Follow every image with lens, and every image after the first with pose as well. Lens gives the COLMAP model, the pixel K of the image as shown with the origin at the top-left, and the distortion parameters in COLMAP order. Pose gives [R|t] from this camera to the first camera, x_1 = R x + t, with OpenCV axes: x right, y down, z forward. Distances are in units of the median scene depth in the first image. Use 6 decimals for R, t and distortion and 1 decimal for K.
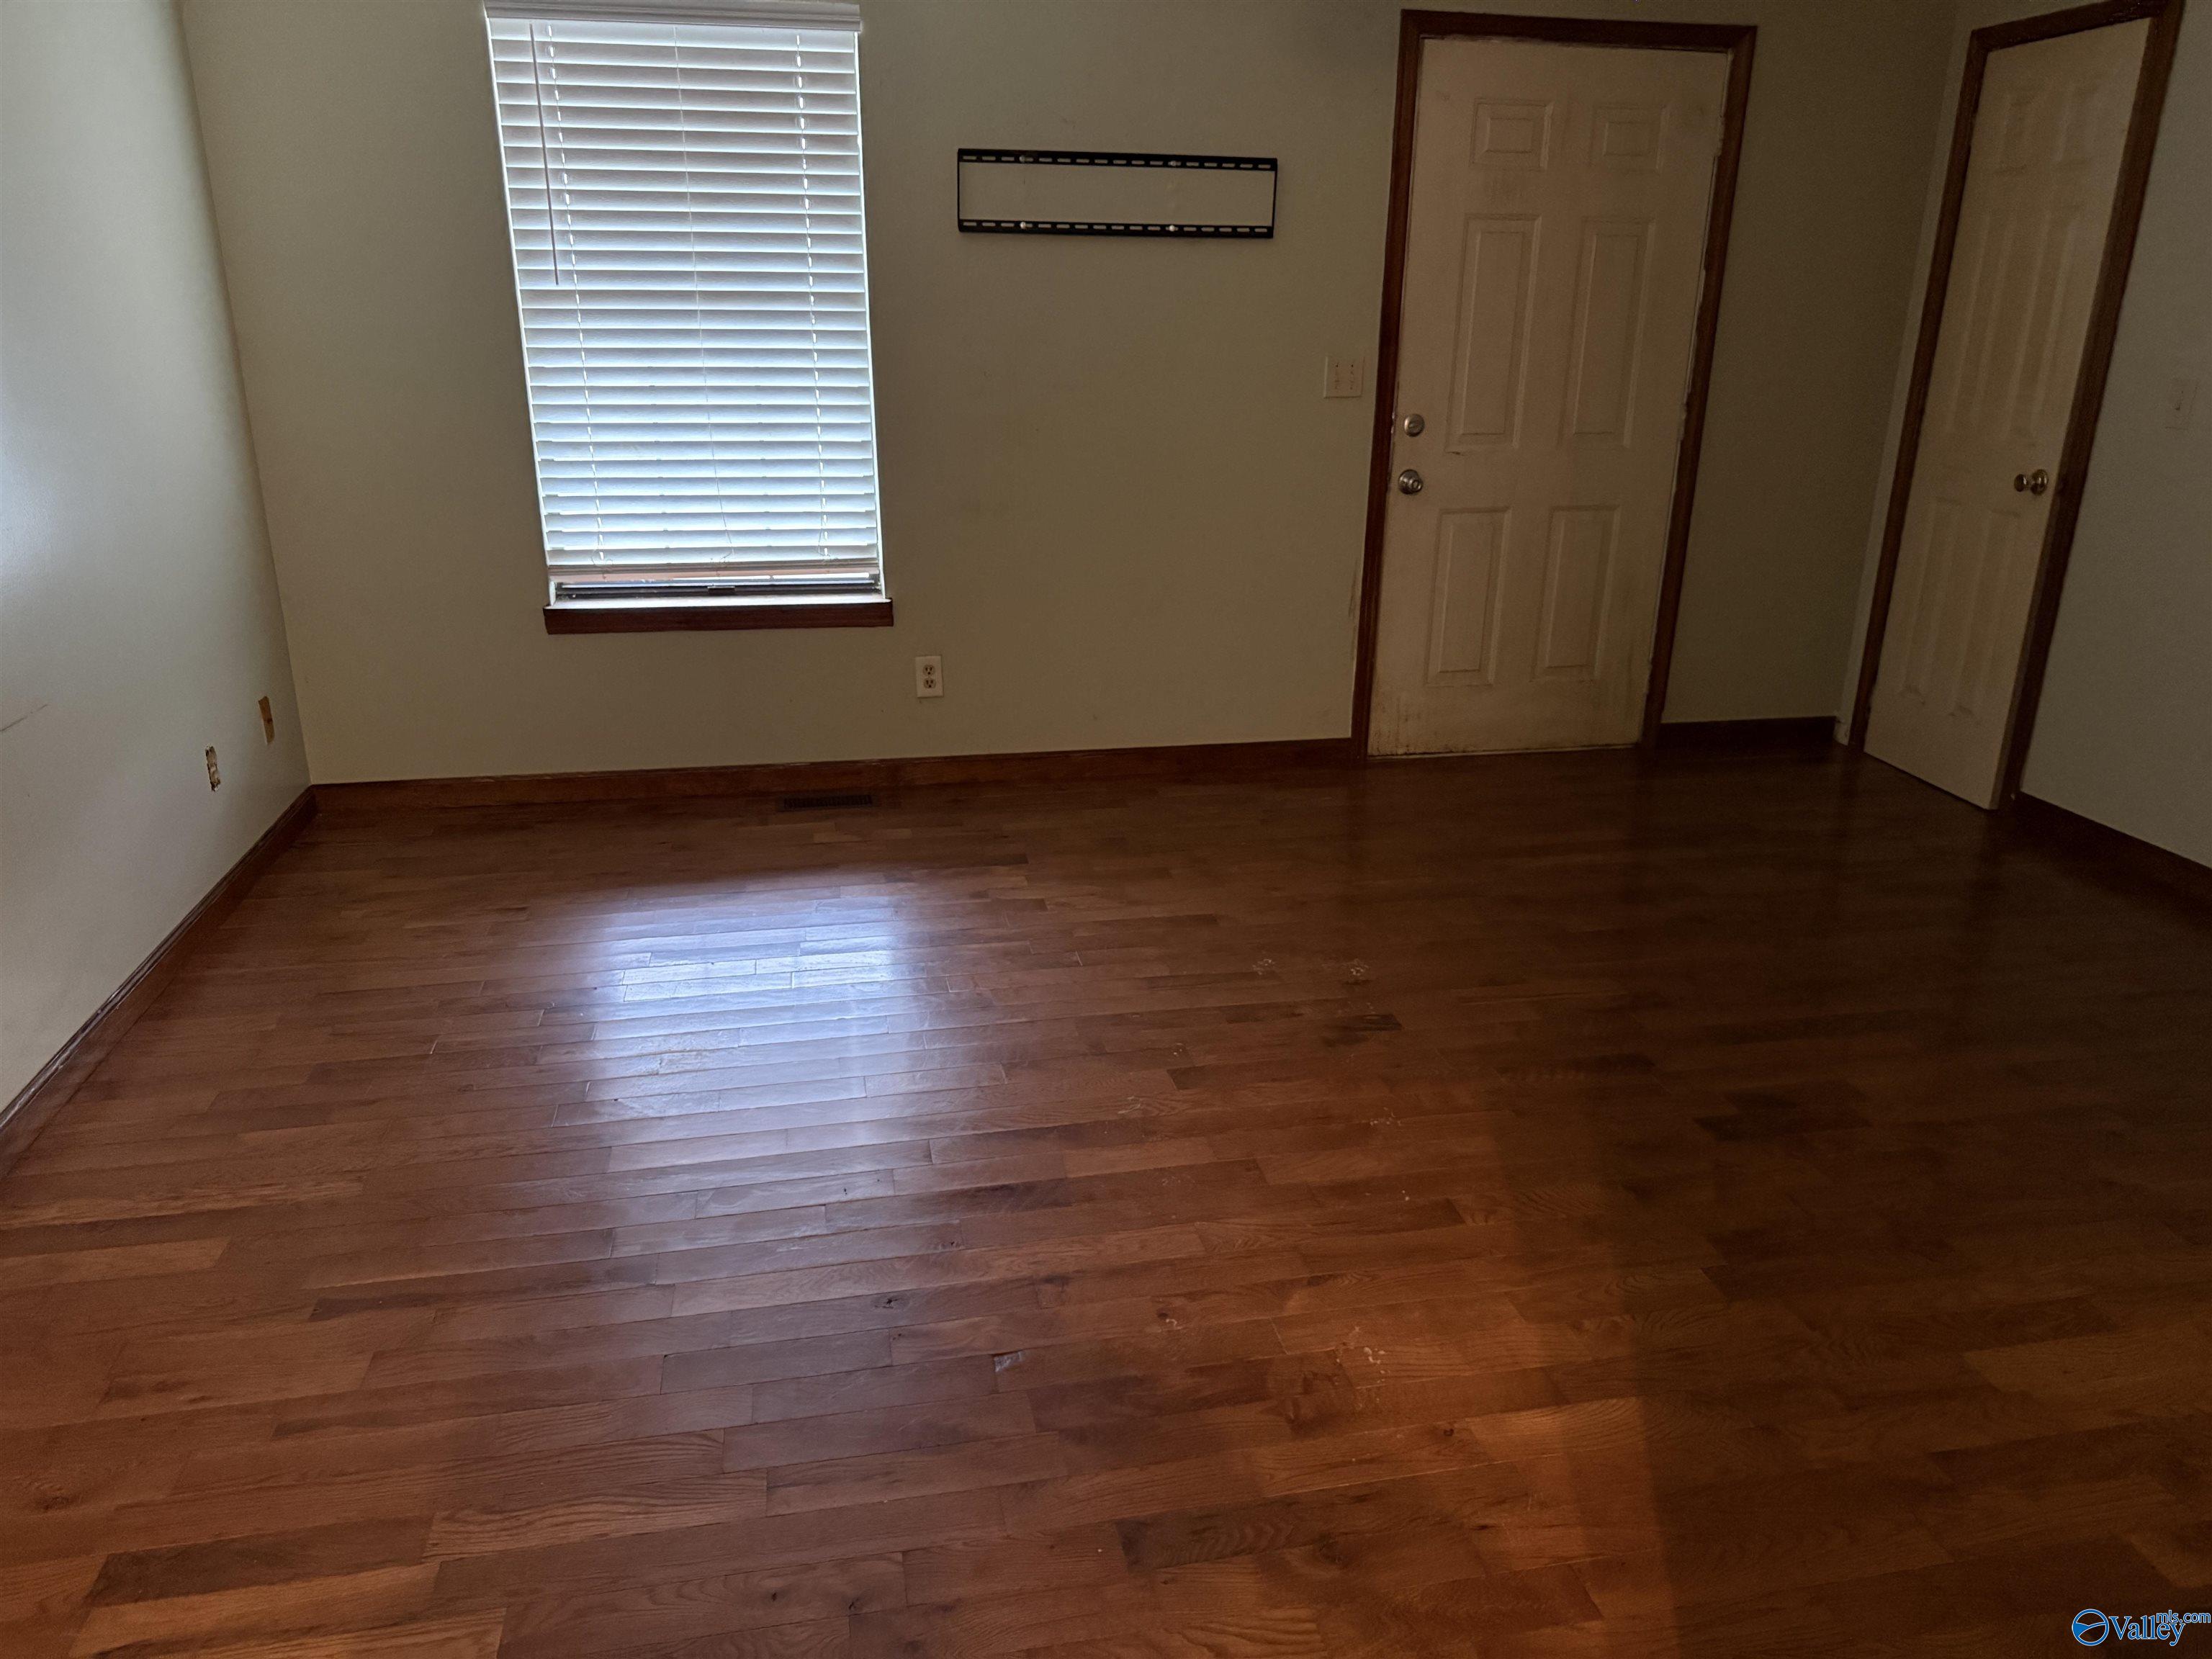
lens RADIAL K [[1558.1, 0, 1158.7], [0, 1558.1, 844.7], [0, 0, 1]] dist [0.048774, -0.077933]
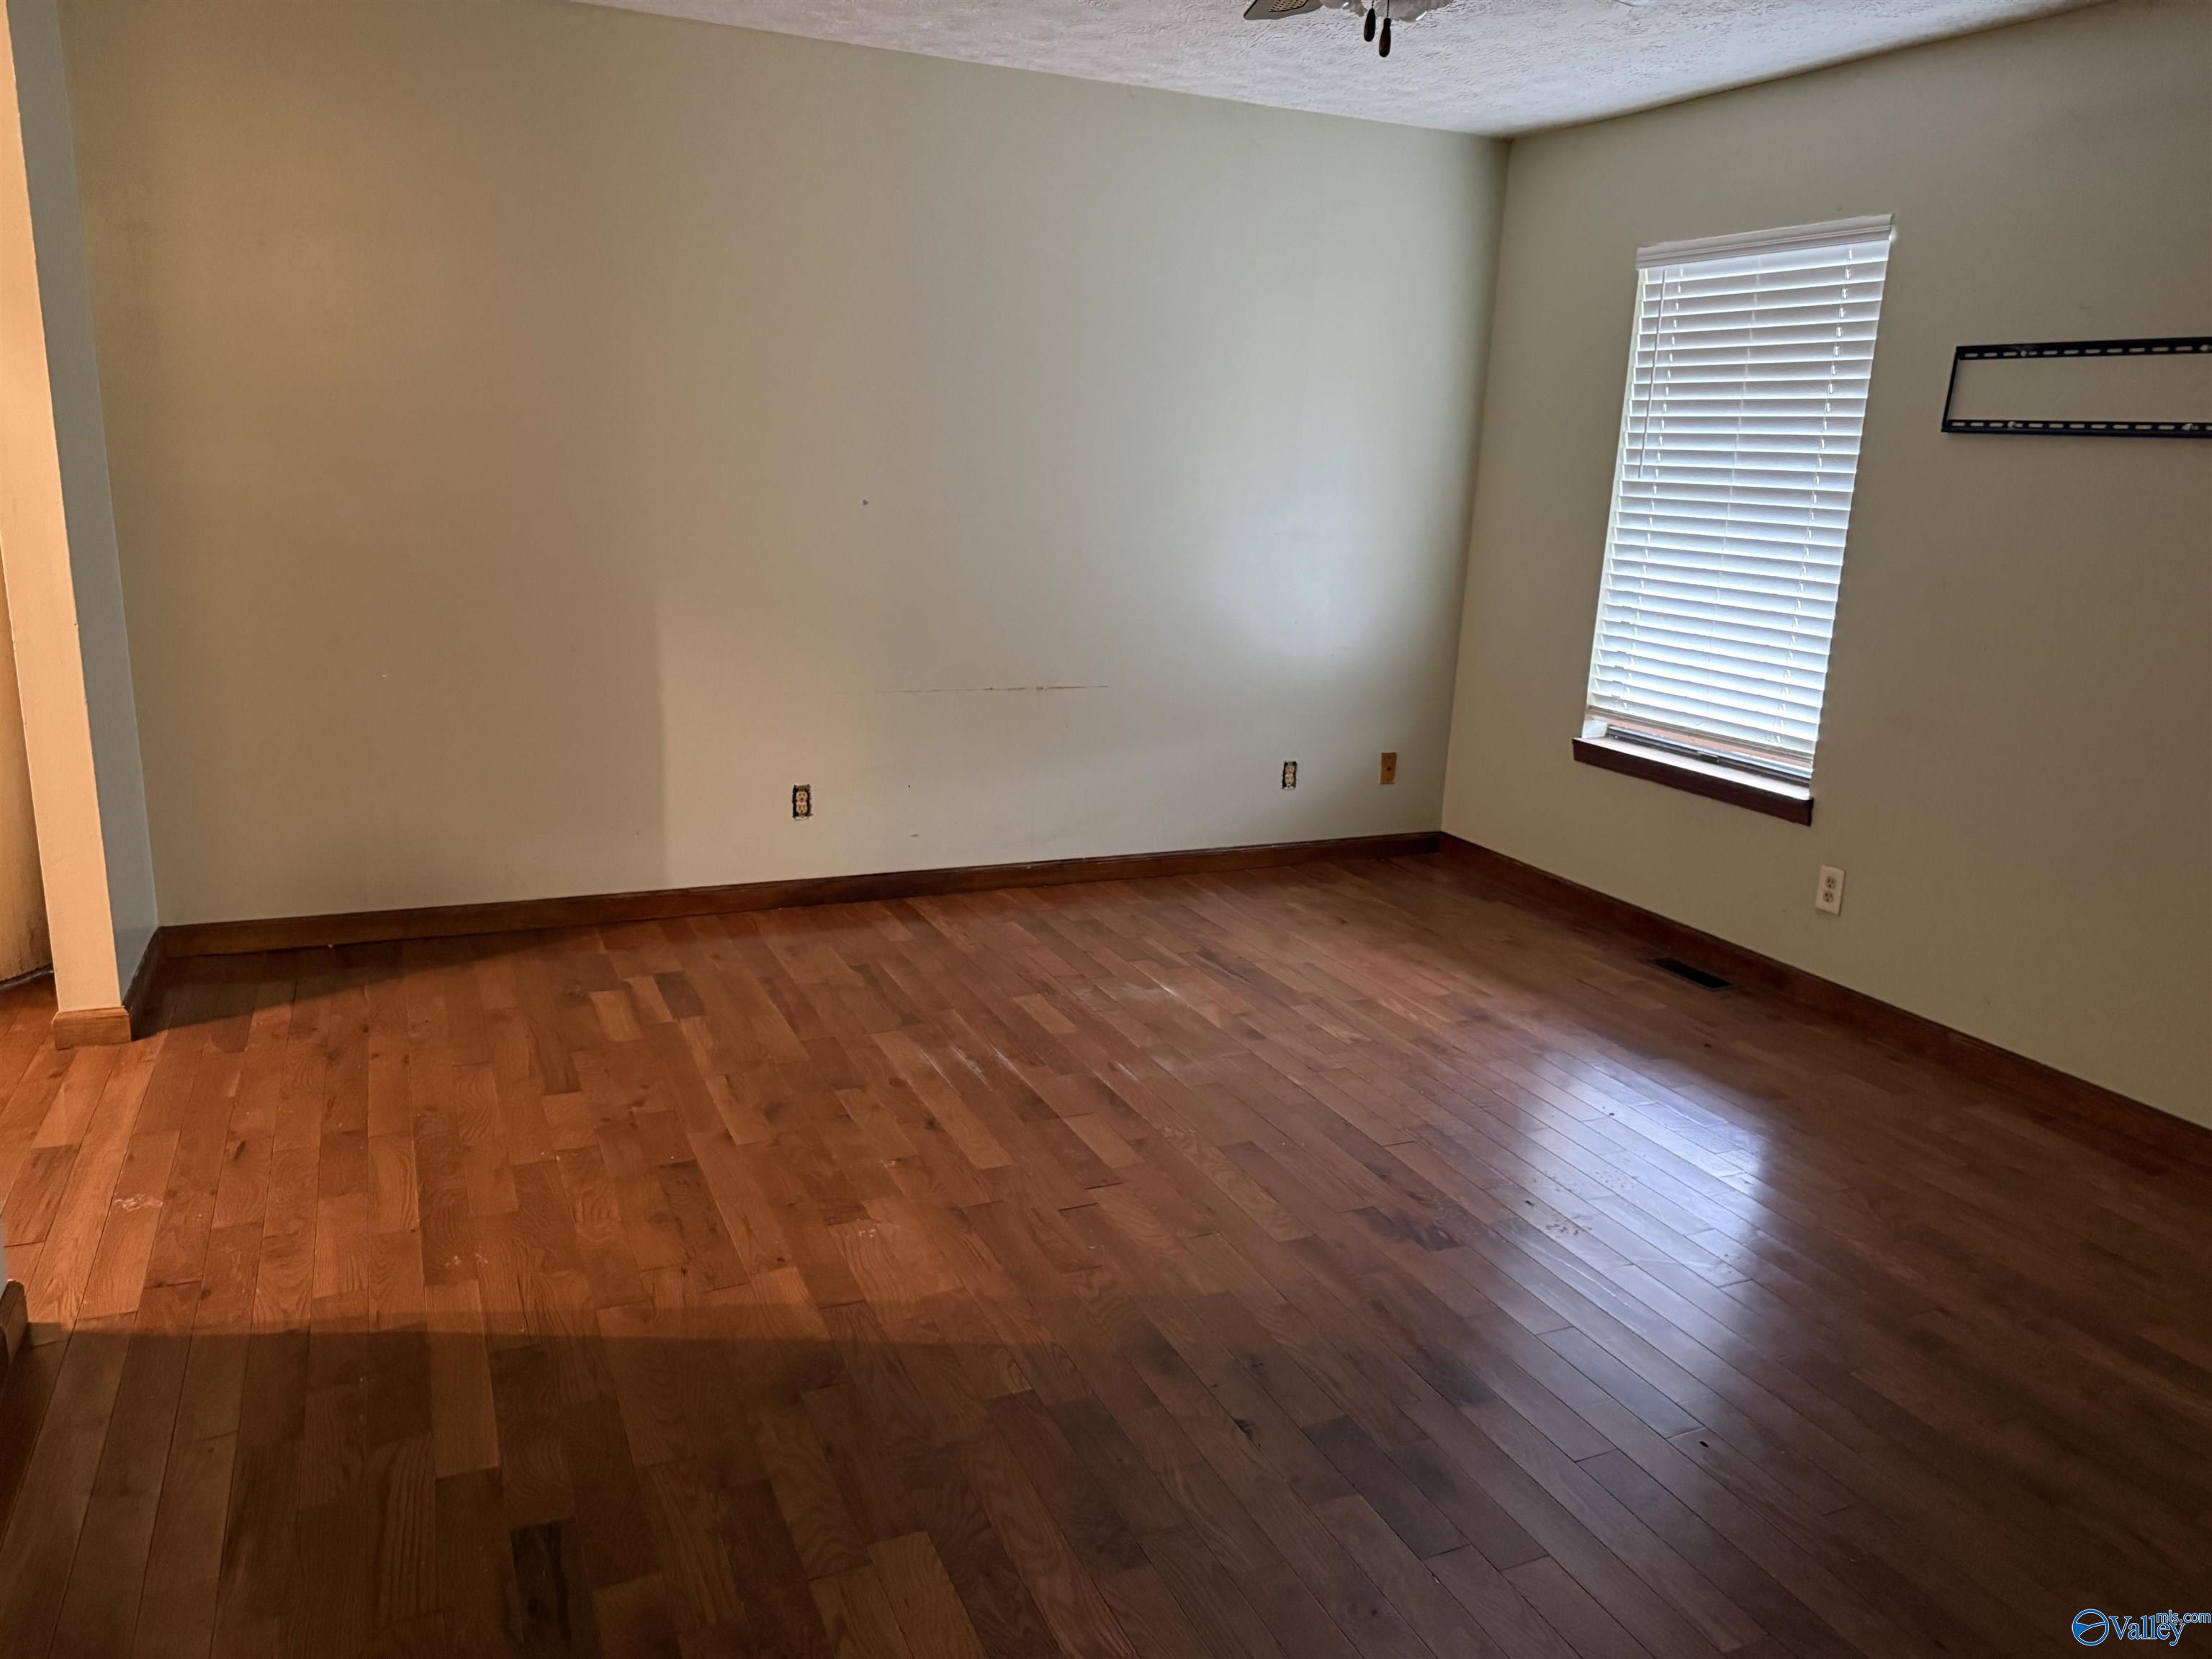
lens RADIAL K [[1572.8, 0, 1103.9], [0, 1572.8, 839.1], [0, 0, 1]] dist [0.038891, -0.054669]
pose [[0.209762, 0.238586, -0.948197, 0.695375], [-0.360998, 0.920151, 0.151668, -0.131043], [0.908670, 0.310483, 0.279141, 0.358132]]
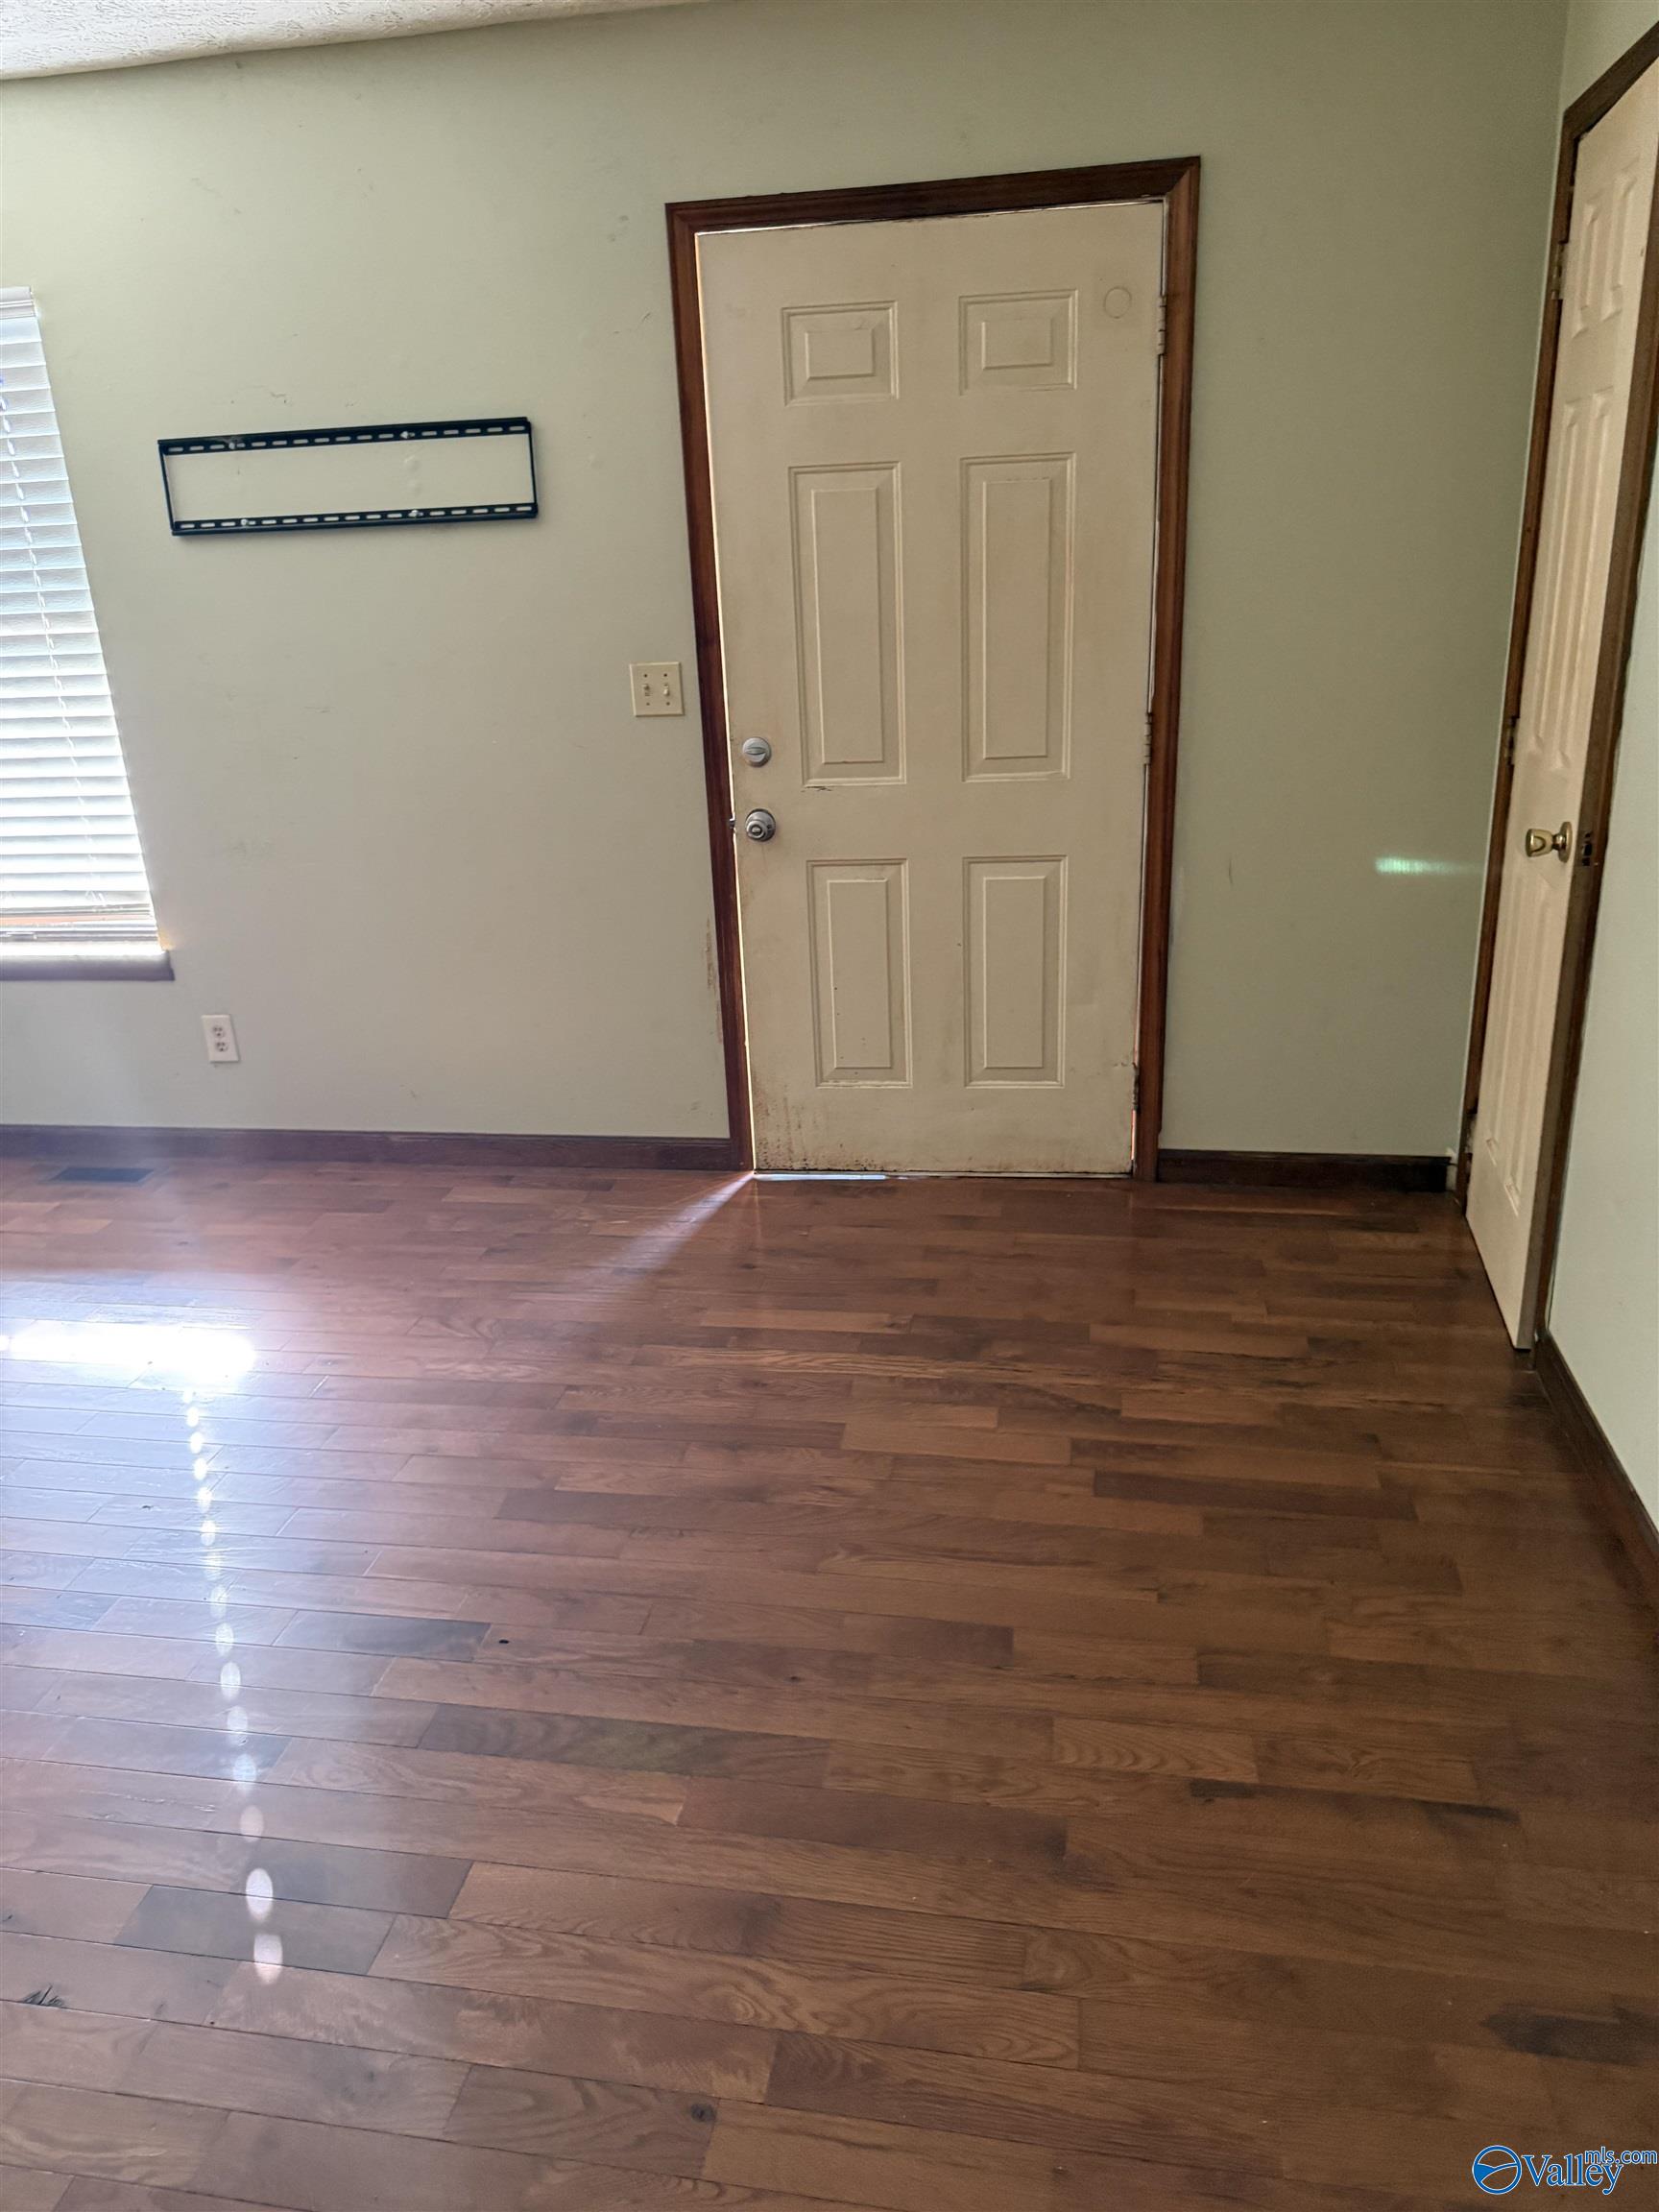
lens RADIAL K [[1572.8, 0, 832.2], [0, 1572.8, 1104.9], [0, 0, 1]] dist [0.038891, -0.054669]
pose [[0.925588, 0.074249, -0.371180, 0.539983], [-0.072912, 0.997182, 0.017655, -0.119375], [0.371445, 0.010722, 0.928393, 0.325446]]
